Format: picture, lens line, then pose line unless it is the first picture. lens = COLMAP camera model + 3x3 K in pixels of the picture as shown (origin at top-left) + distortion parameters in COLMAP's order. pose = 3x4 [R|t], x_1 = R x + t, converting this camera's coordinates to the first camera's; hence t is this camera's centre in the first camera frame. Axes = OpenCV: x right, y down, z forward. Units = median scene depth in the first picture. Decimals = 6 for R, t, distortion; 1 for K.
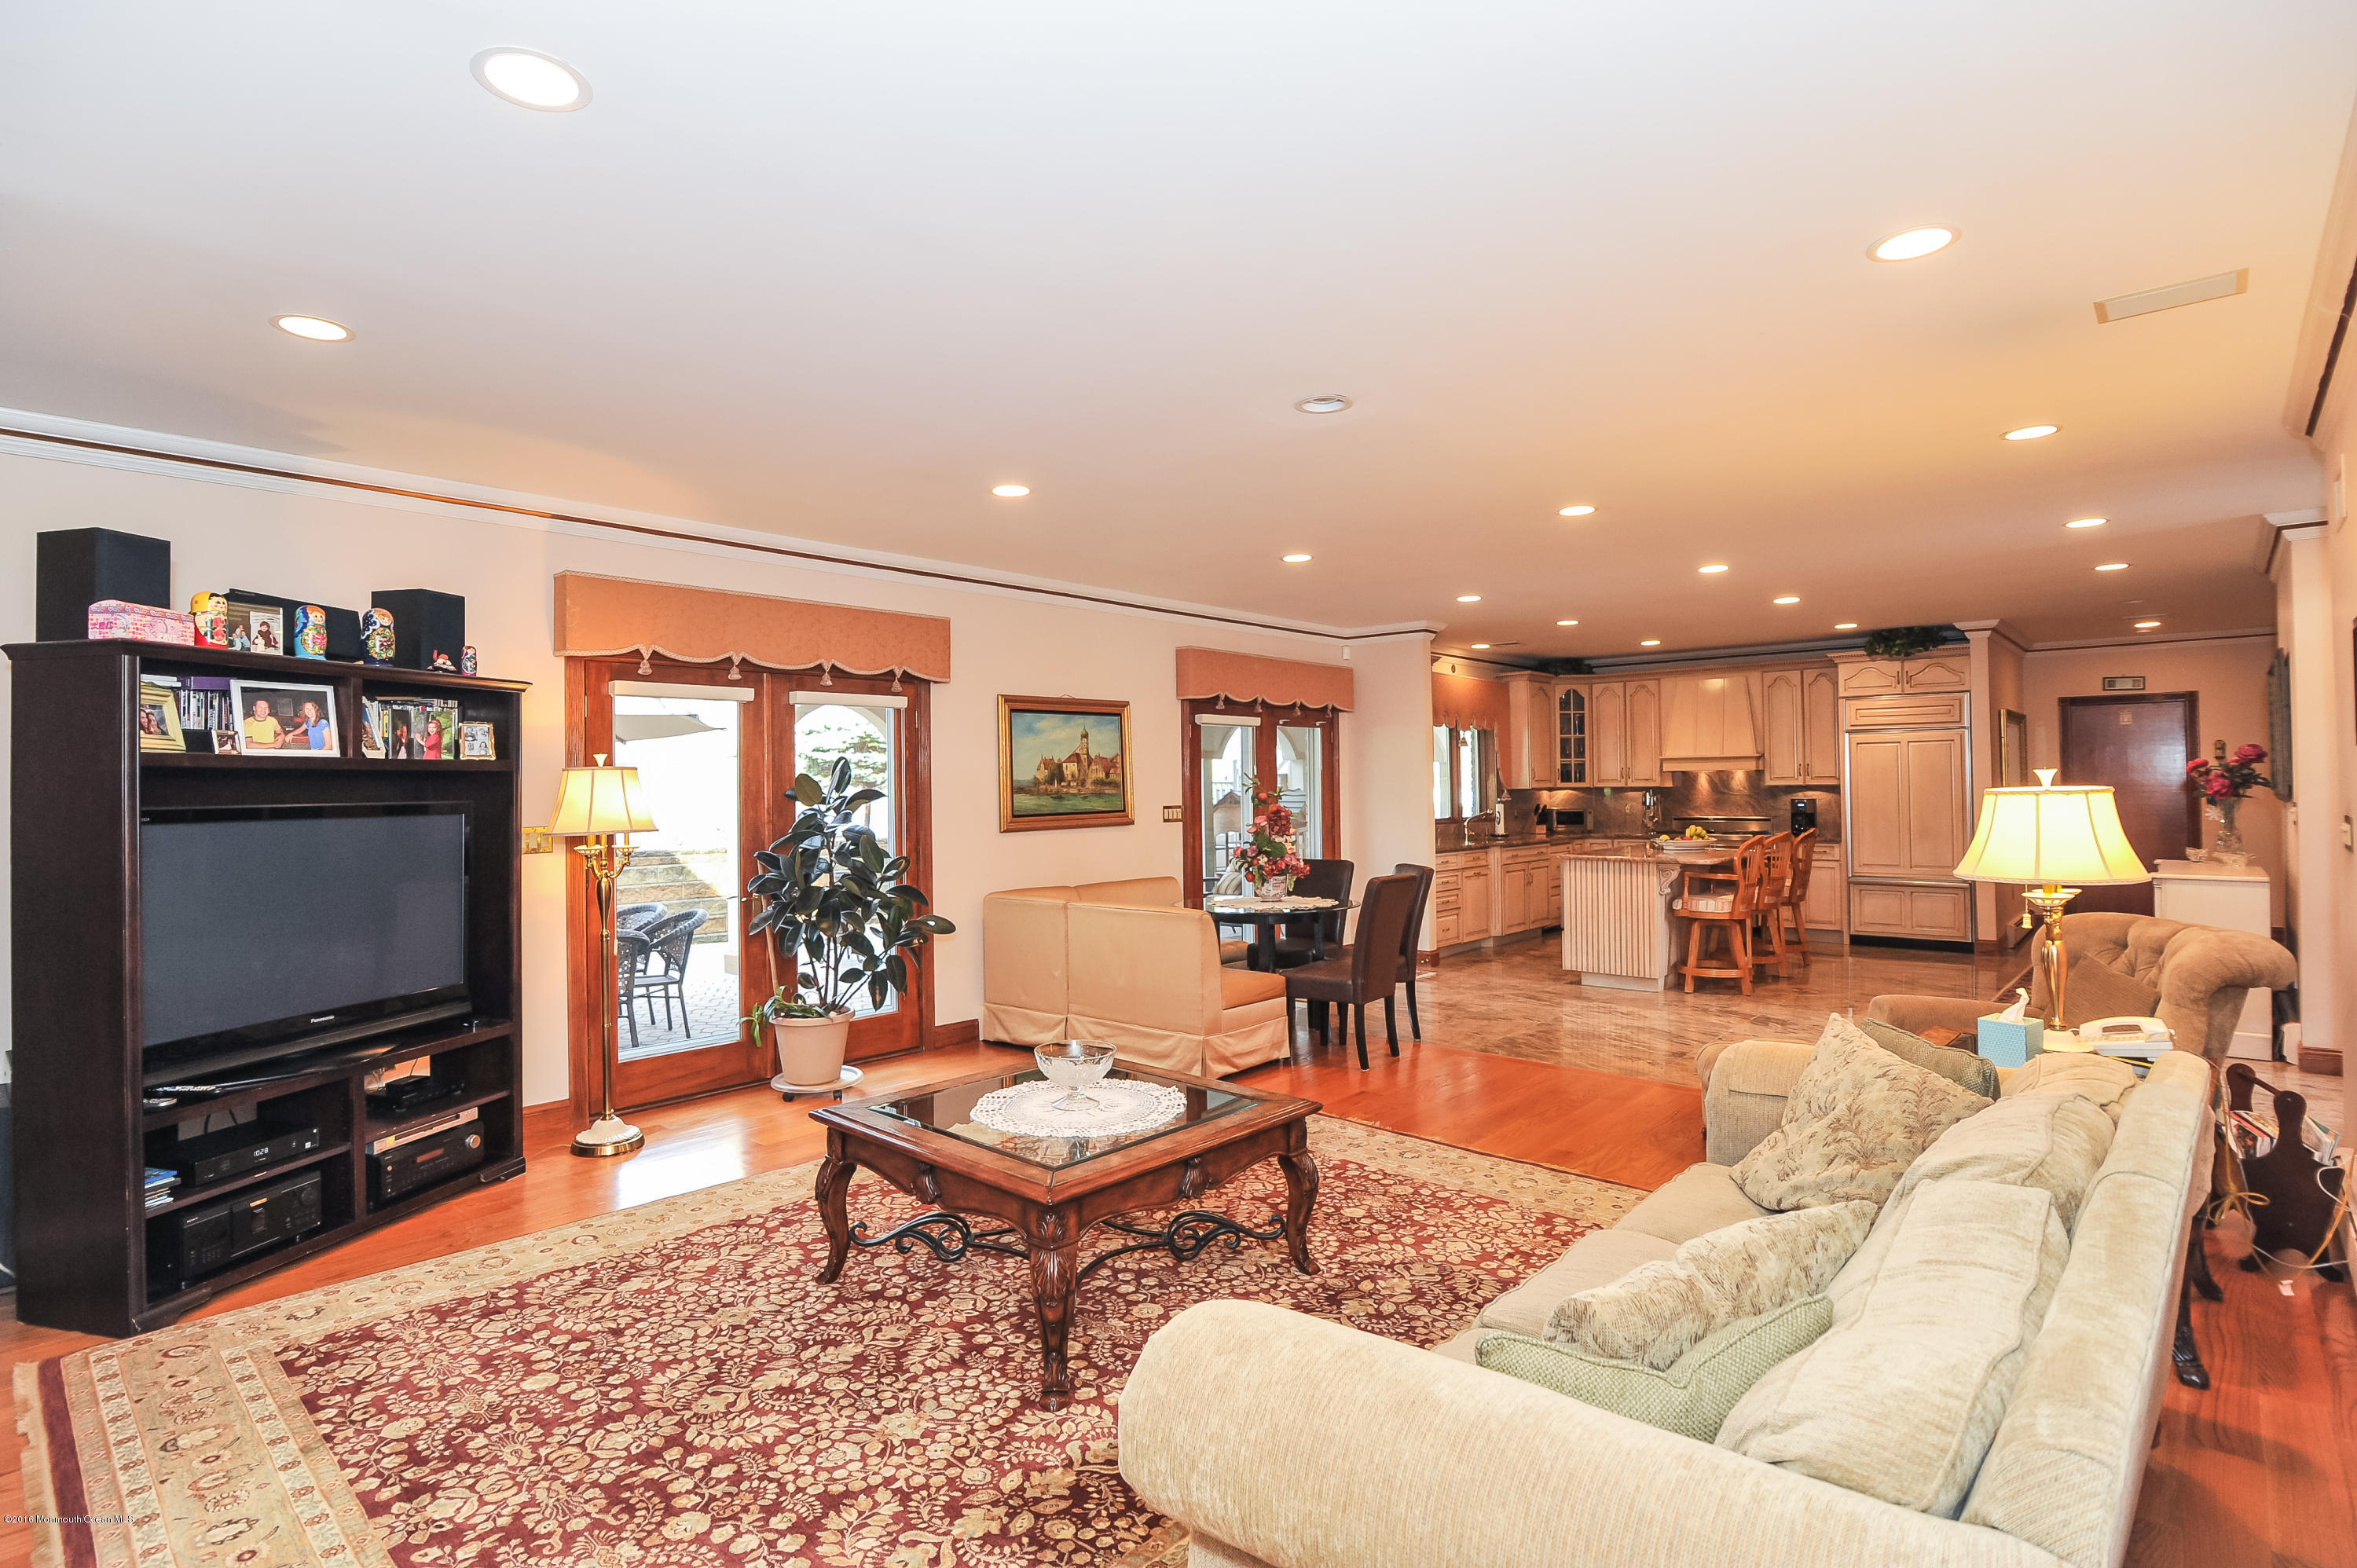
lens RADIAL K [[1141.7, 0, 1163.7], [0, 1141.7, 776.4], [0, 0, 1]] dist [-0.018081, 0.000427]
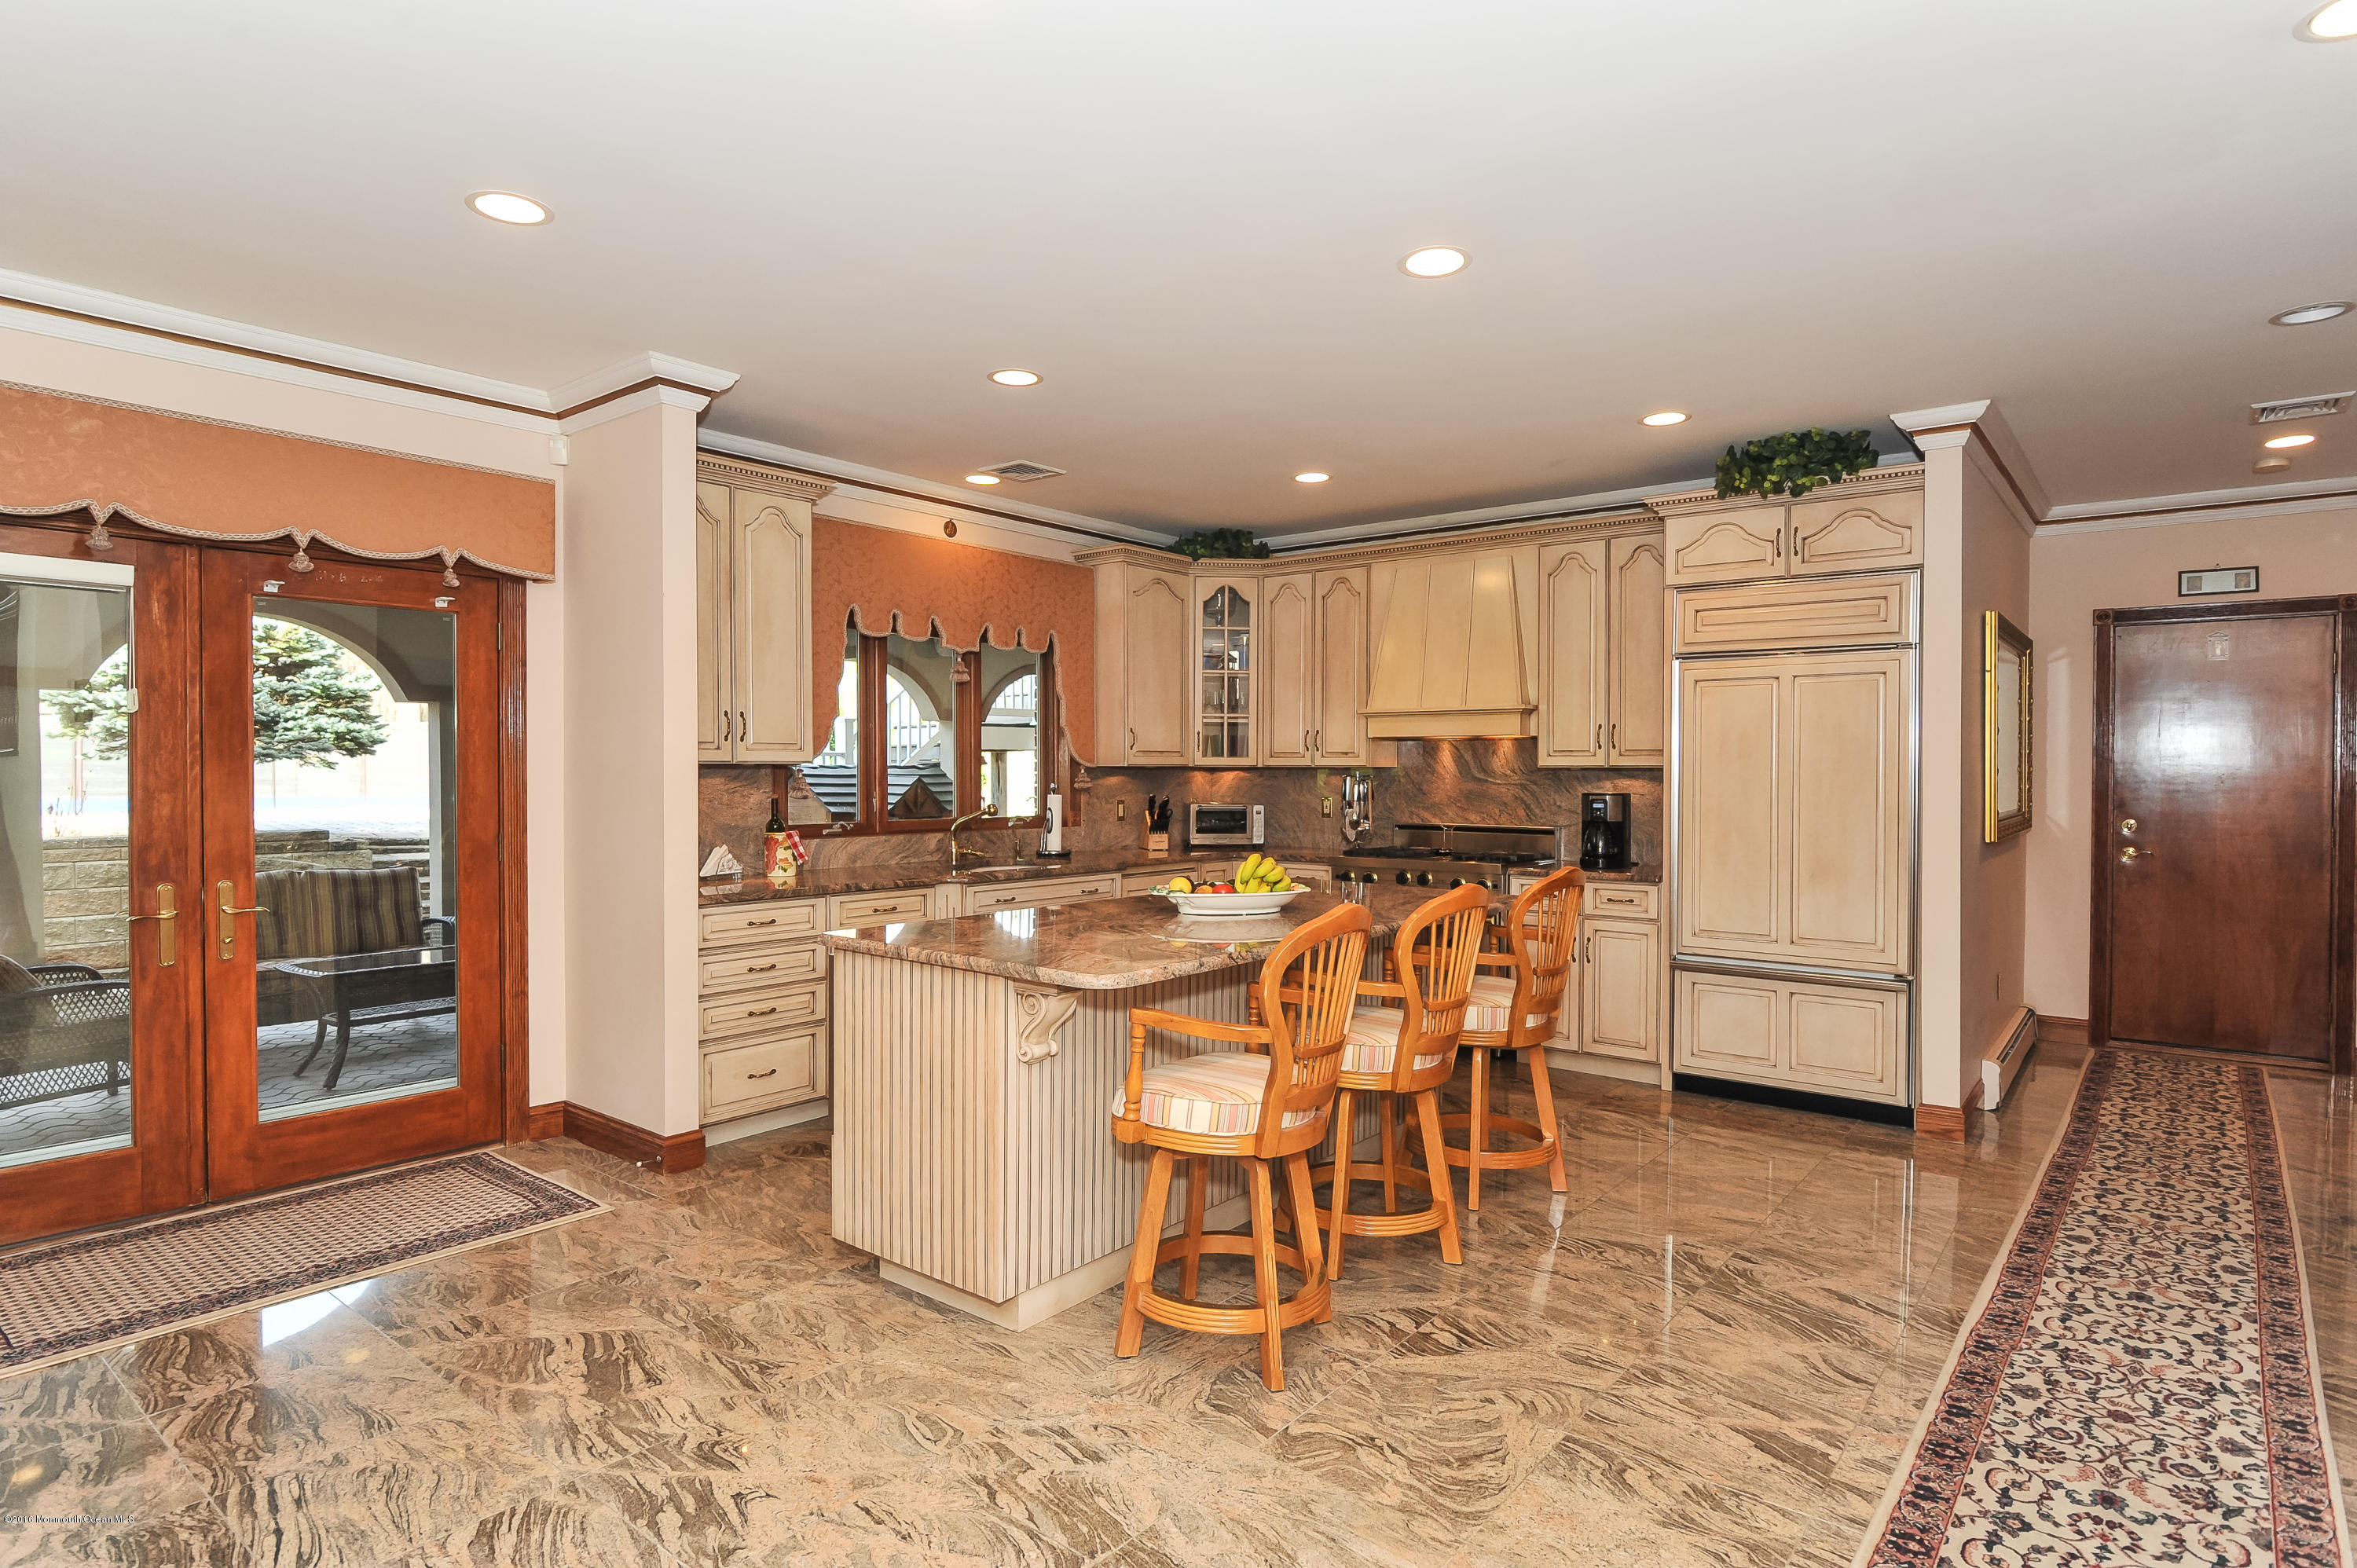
lens RADIAL K [[1246.7, 0, 1178.5], [0, 1246.7, 784.0], [0, 0, 1]] dist [-0.014237, -0.000255]
pose [[0.998153, 0.015219, 0.058817, 0.385729], [-0.016459, 0.999651, 0.020659, 0.008239], [-0.058482, -0.021589, 0.998055, 0.516588]]
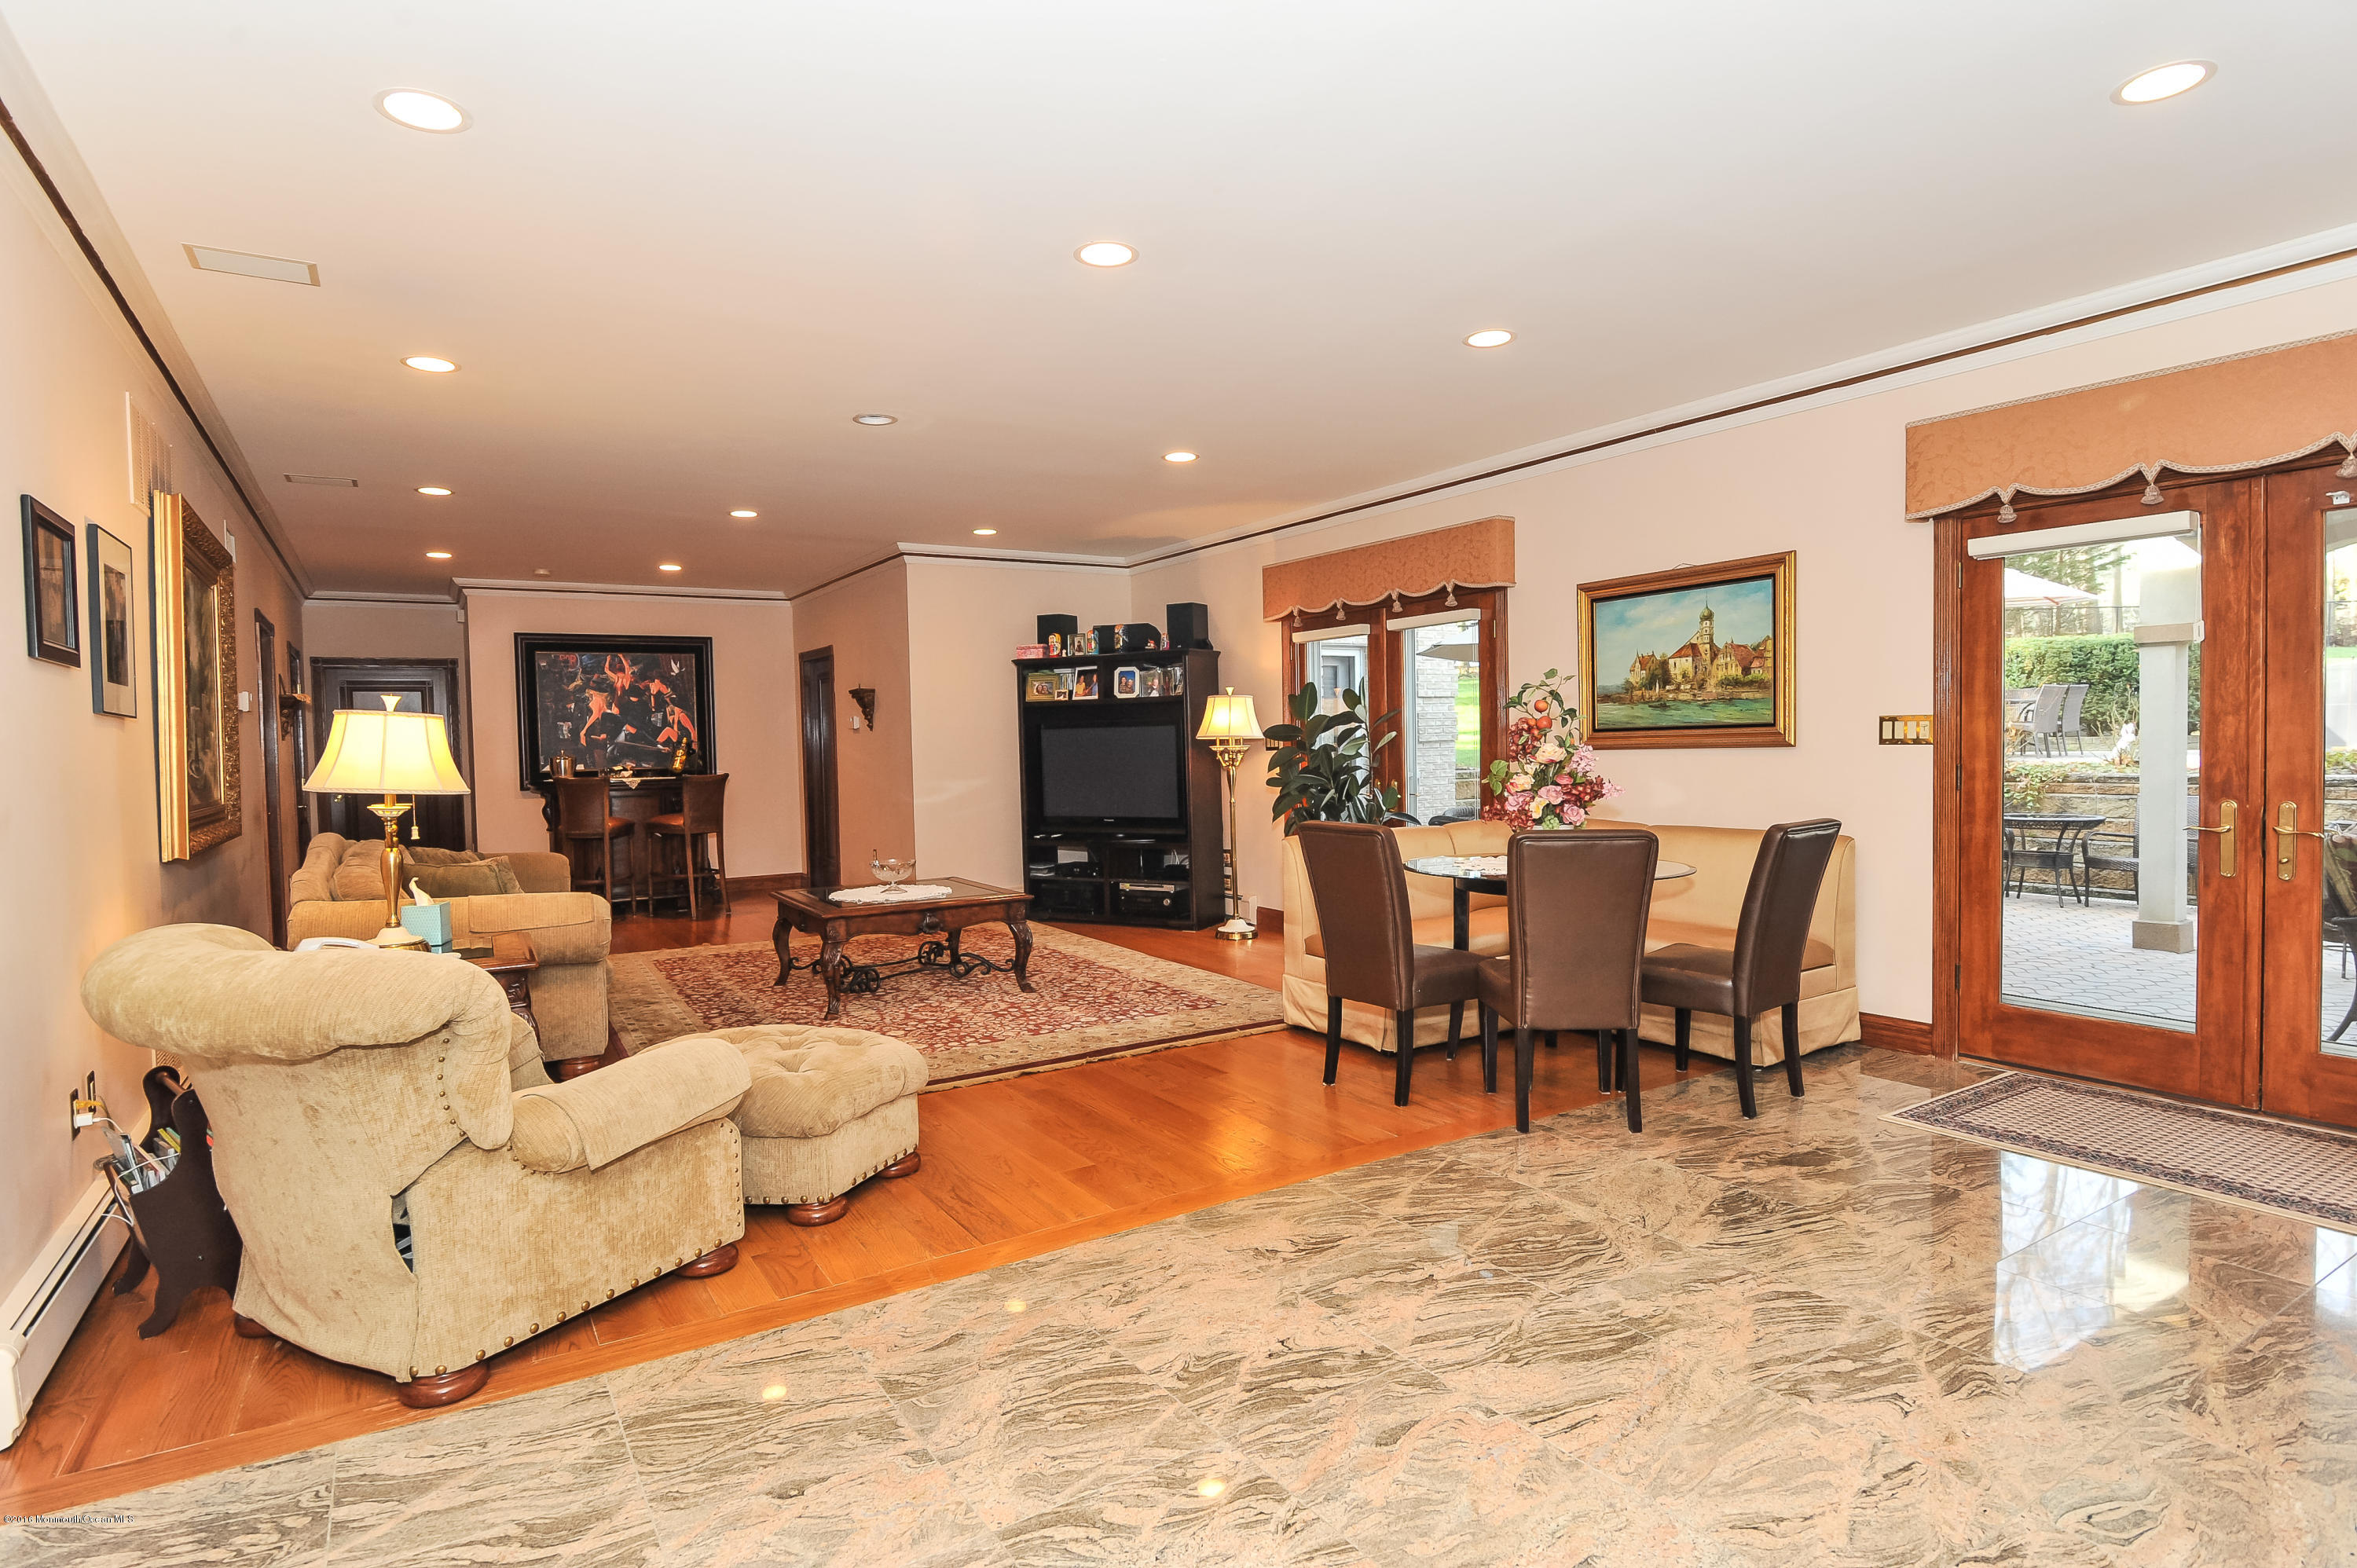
lens RADIAL K [[1244.2, 0, 1178.5], [0, 1244.2, 784.0], [0, 0, 1]] dist [-0.000524, -0.000748]
pose [[-0.266016, 0.055082, -0.962394, 0.592540], [0.035911, 0.998239, 0.047208, 0.014905], [0.963300, -0.022002, -0.267525, 0.695999]]
